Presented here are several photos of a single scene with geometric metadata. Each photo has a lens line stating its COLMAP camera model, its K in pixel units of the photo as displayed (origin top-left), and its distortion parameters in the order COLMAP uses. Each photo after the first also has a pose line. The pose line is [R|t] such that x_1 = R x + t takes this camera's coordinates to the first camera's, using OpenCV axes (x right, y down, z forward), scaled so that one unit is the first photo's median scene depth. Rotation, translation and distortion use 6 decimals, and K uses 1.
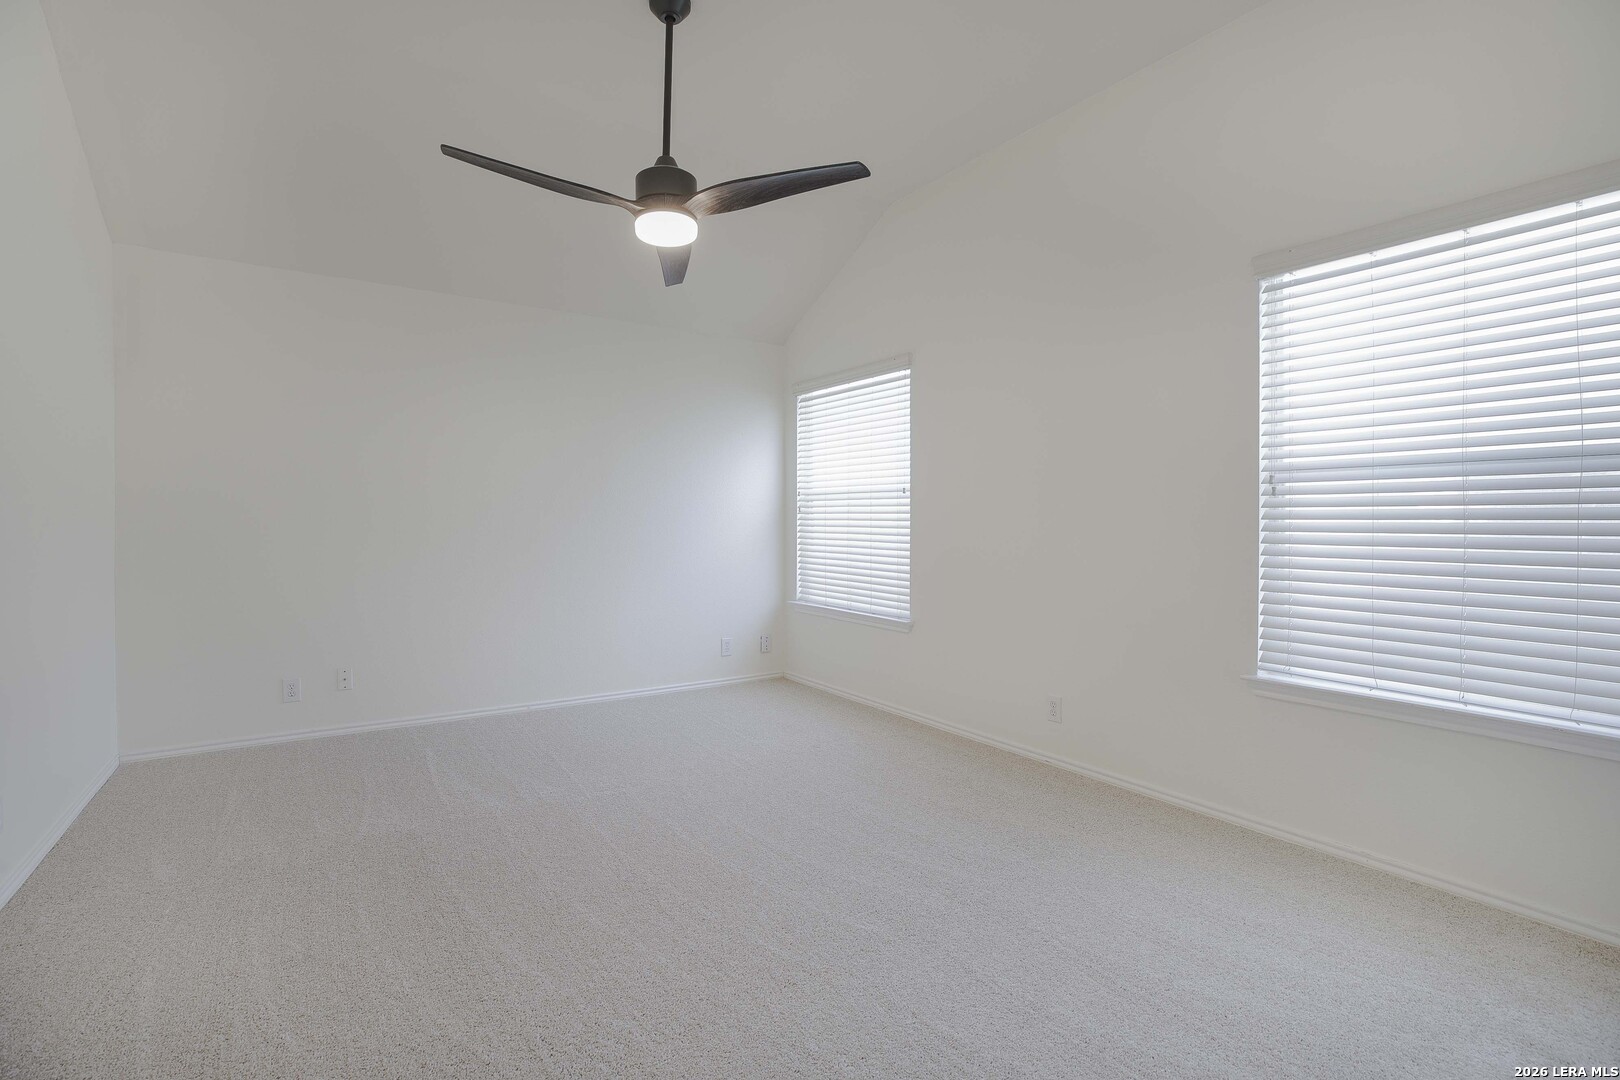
lens RADIAL K [[768.6, 0, 805.8], [0, 768.6, 532.0], [0, 0, 1]] dist [-0.029010, 0.001857]
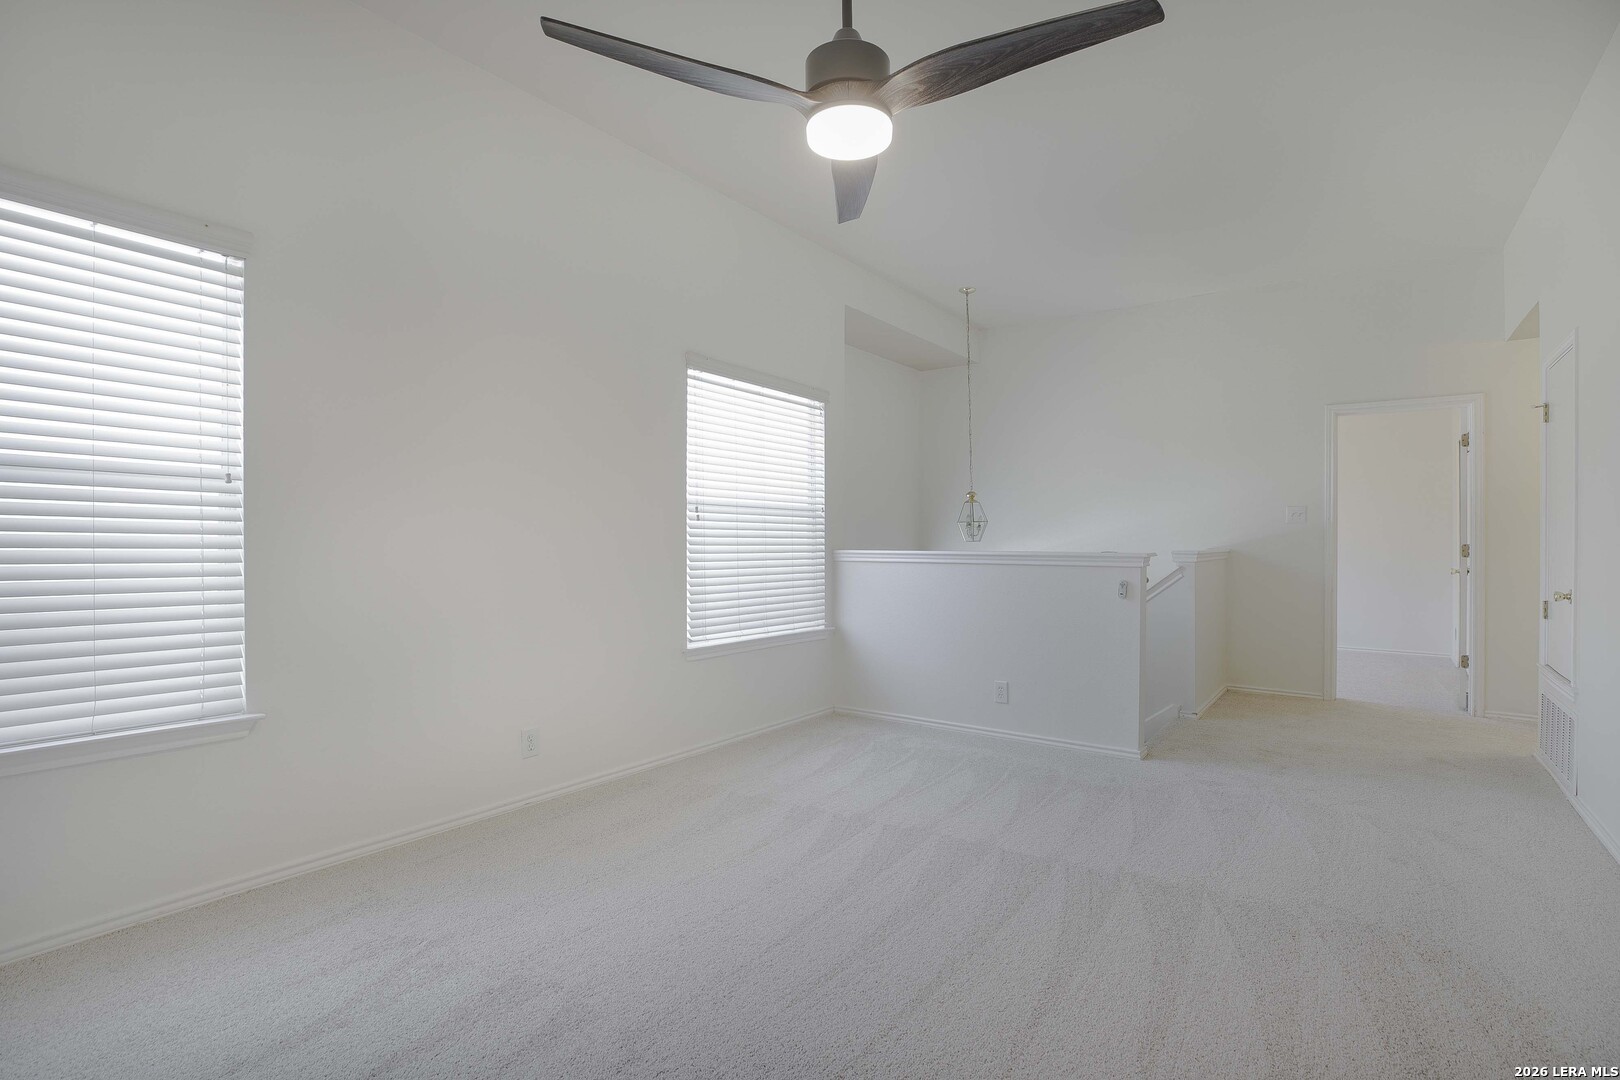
lens RADIAL K [[788.7, 0, 810.0], [0, 788.7, 540.0], [0, 0, 1]] dist [-0.024590, -0.001432]
pose [[-0.359217, -0.002575, 0.933251, -0.844084], [0.007213, 0.999959, 0.005536, -0.016976], [-0.933226, 0.008720, -0.359183, 1.296335]]
